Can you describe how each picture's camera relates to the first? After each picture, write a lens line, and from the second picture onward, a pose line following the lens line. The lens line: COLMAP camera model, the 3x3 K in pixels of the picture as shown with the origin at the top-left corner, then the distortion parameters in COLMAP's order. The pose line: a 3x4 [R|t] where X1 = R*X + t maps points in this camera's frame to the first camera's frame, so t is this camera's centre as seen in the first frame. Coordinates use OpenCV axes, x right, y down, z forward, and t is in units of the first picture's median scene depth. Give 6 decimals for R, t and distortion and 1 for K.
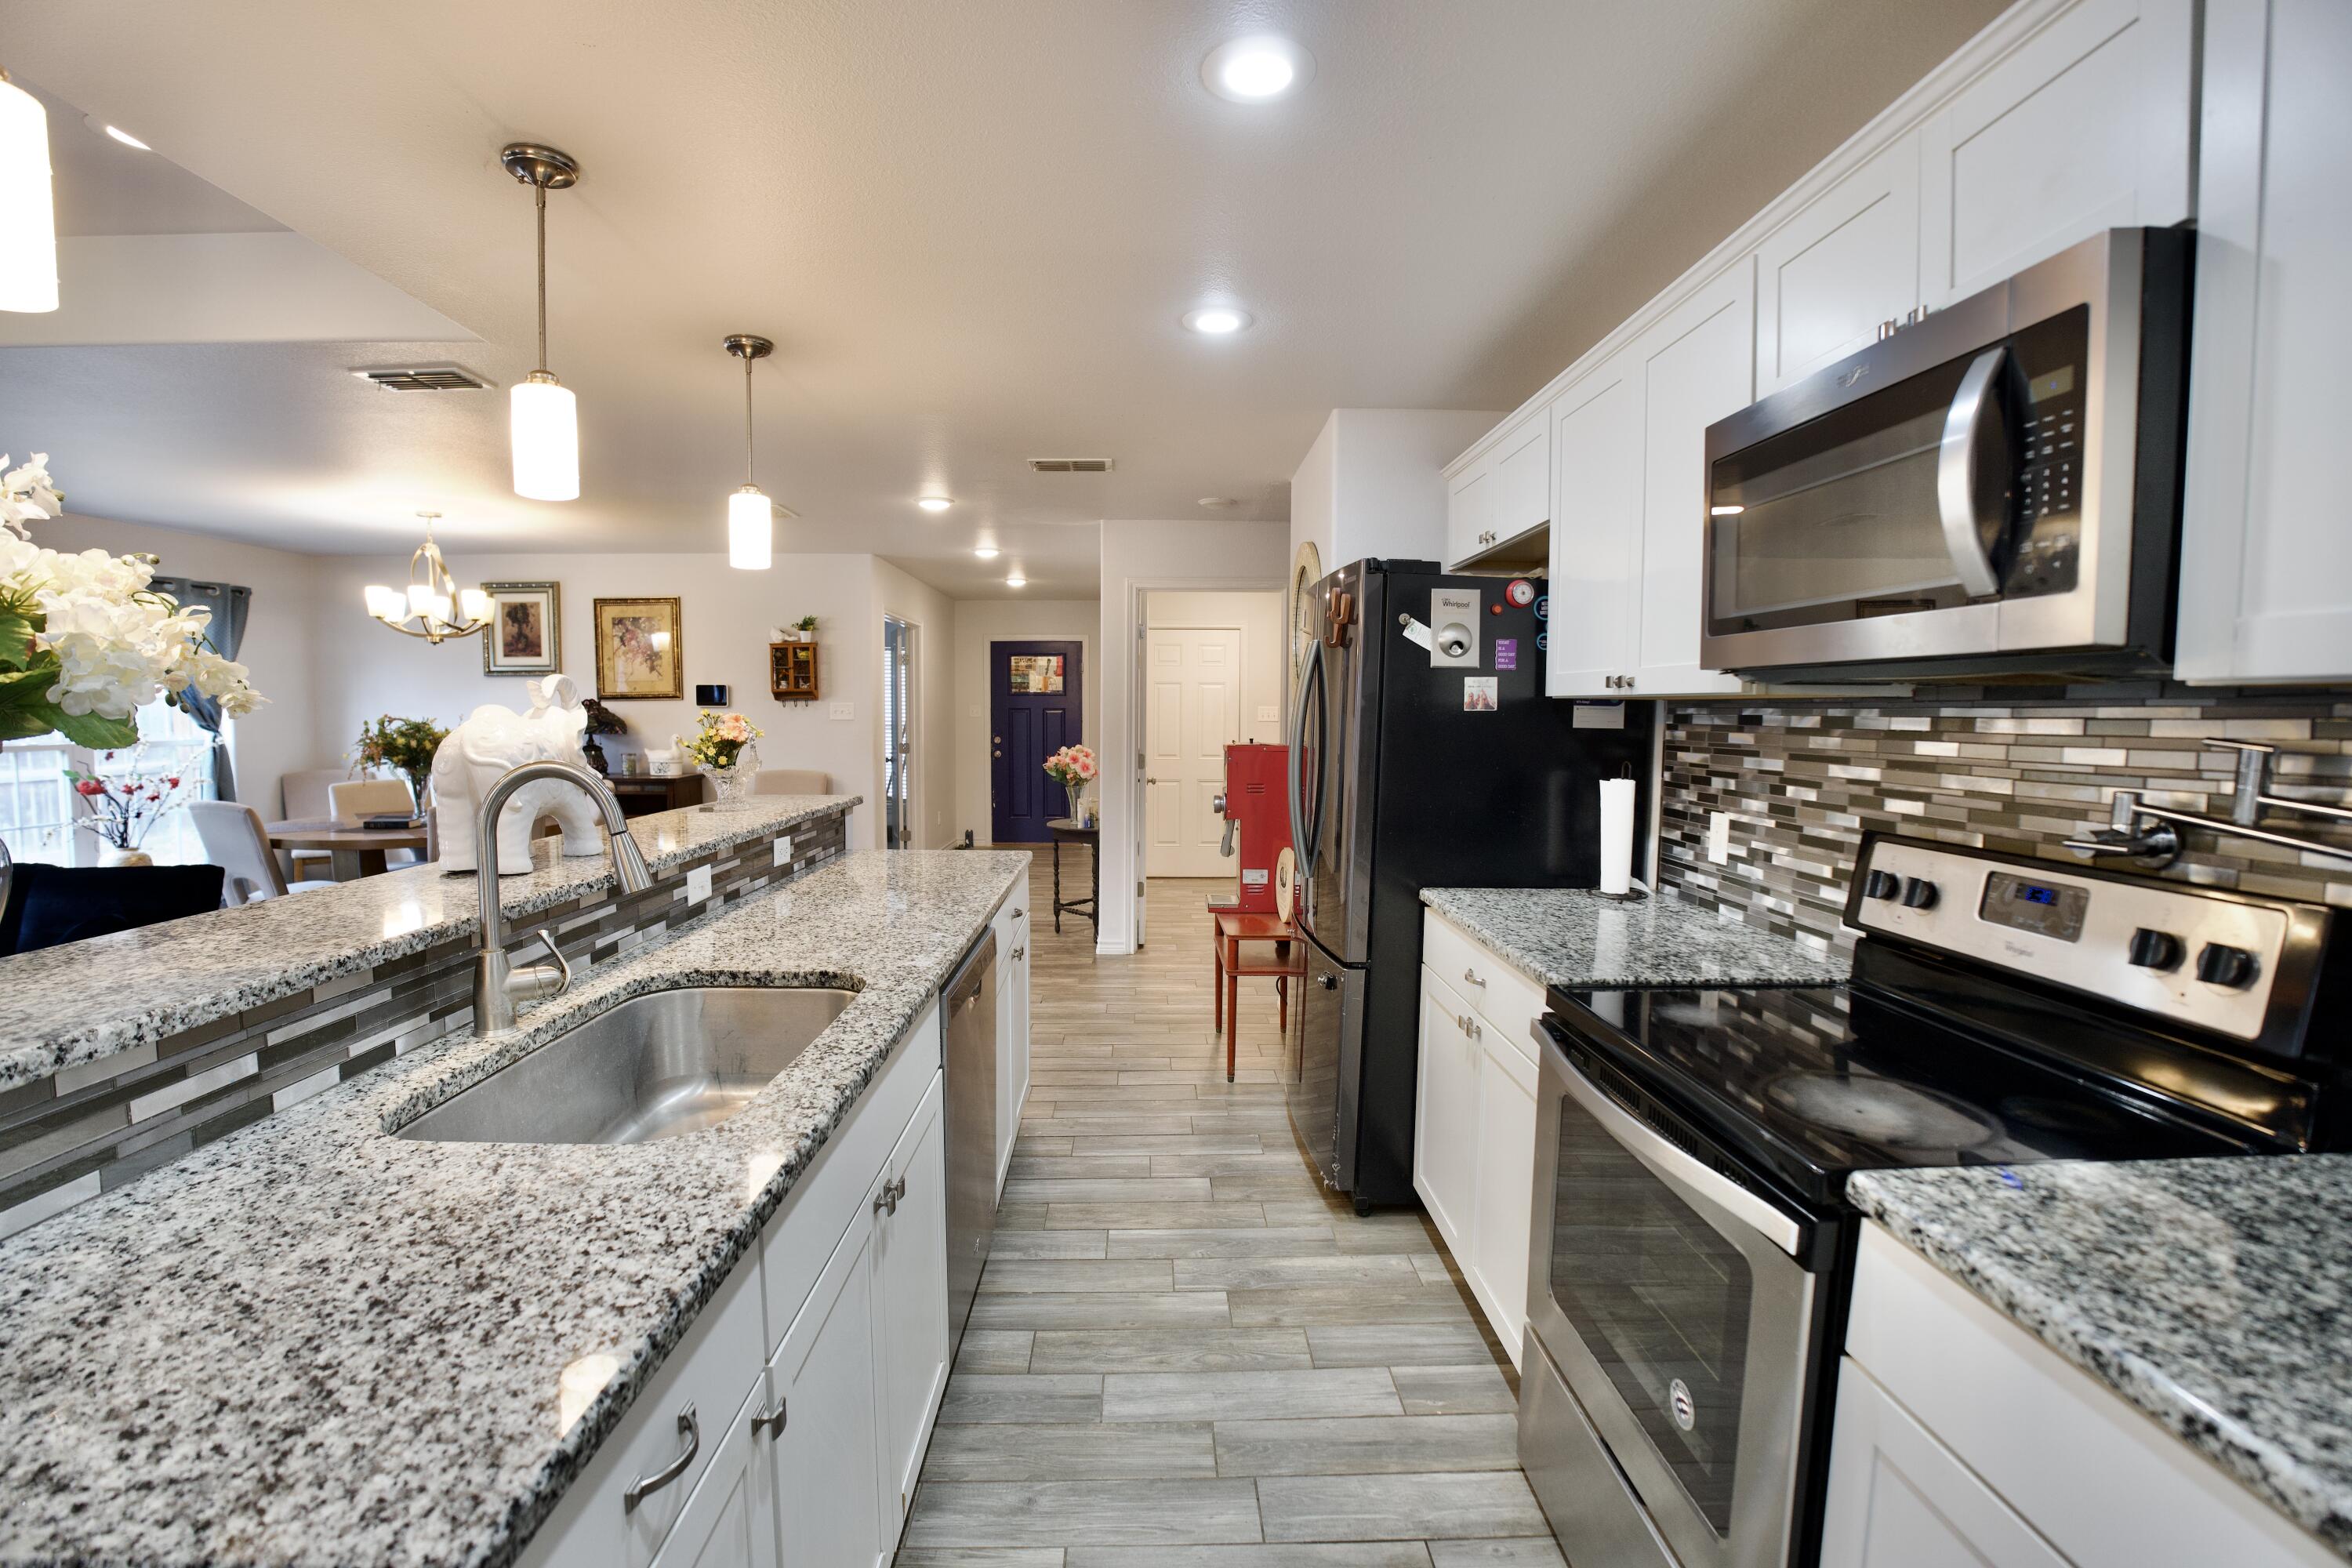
lens RADIAL K [[1028.8, 0, 1166.2], [0, 1028.8, 796.3], [0, 0, 1]] dist [-0.050769, 0.003957]
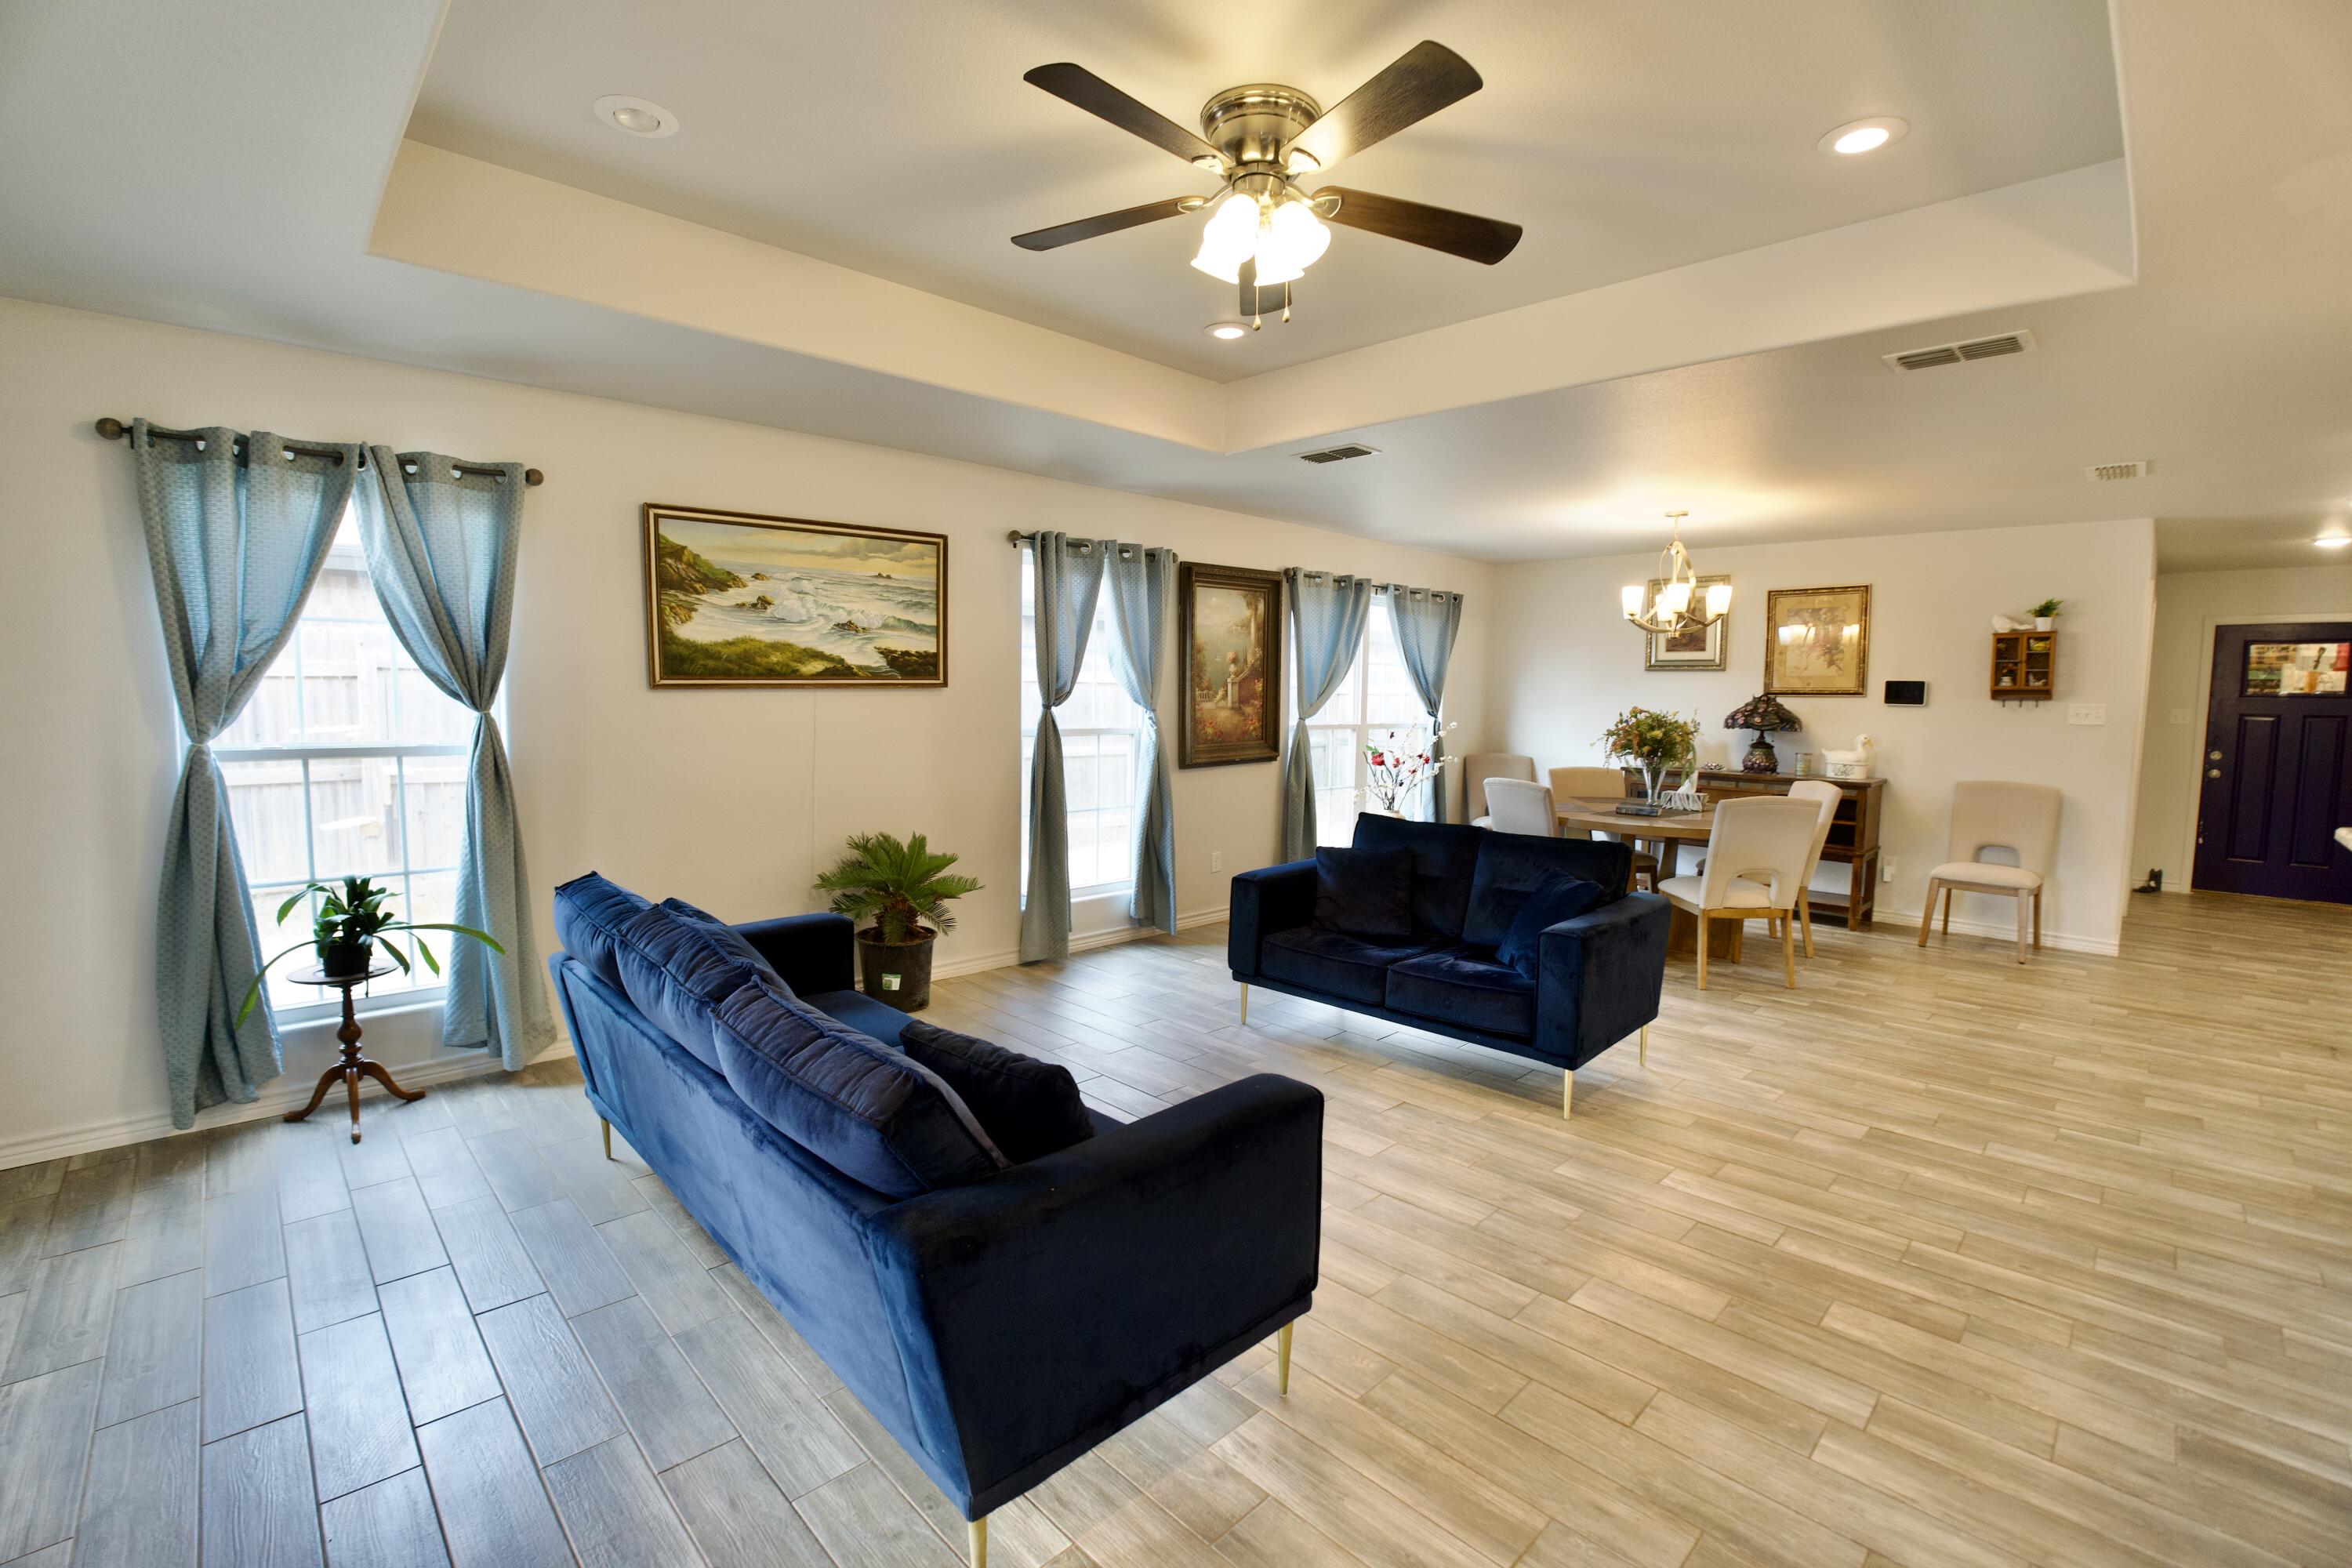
lens RADIAL K [[1028.8, 0, 1158.7], [0, 1028.8, 781.7], [0, 0, 1]] dist [-0.050769, 0.003957]
pose [[0.684322, 0.066317, -0.726158, -0.253620], [-0.073164, 0.997075, 0.022110, 0.007274], [0.725500, 0.037998, 0.687173, -0.074810]]
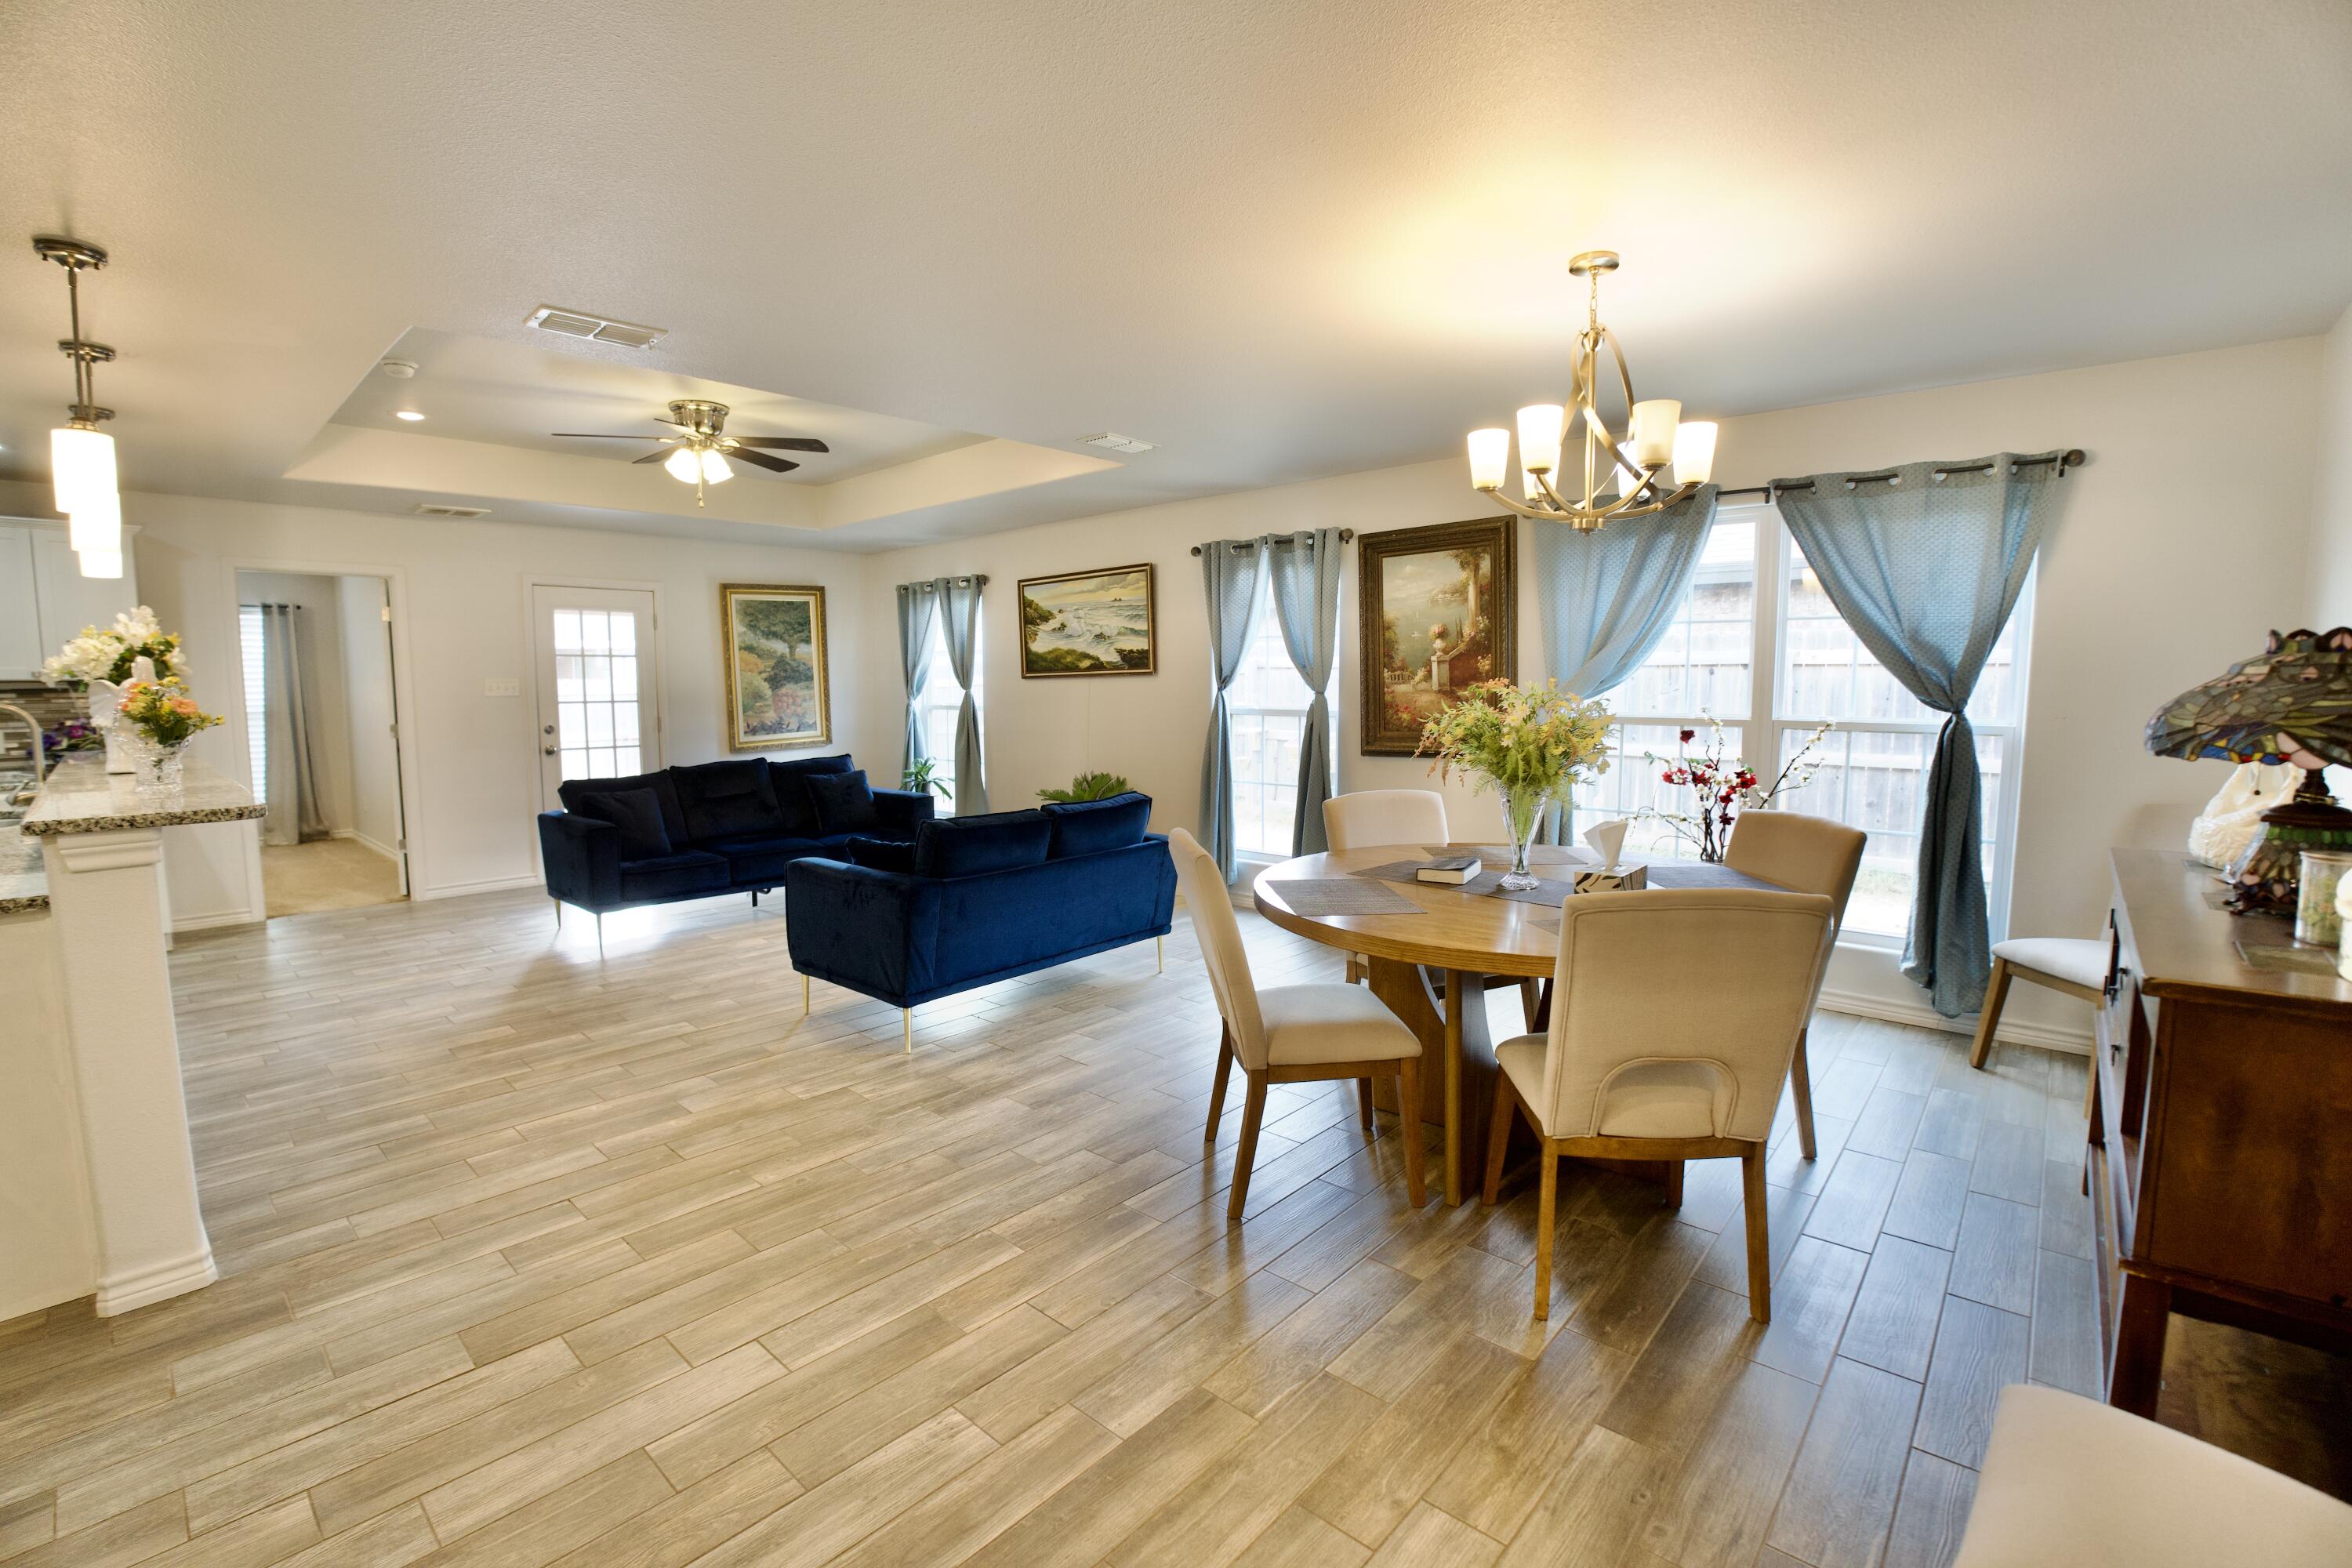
lens RADIAL K [[1028.8, 0, 1174.5], [0, 1028.8, 783.9], [0, 0, 1]] dist [-0.050769, 0.003957]
pose [[-0.682578, 0.070983, -0.727357, -0.177866], [-0.062838, 0.985885, 0.155182, -0.079867], [0.728106, 0.151629, -0.668483, 0.964279]]
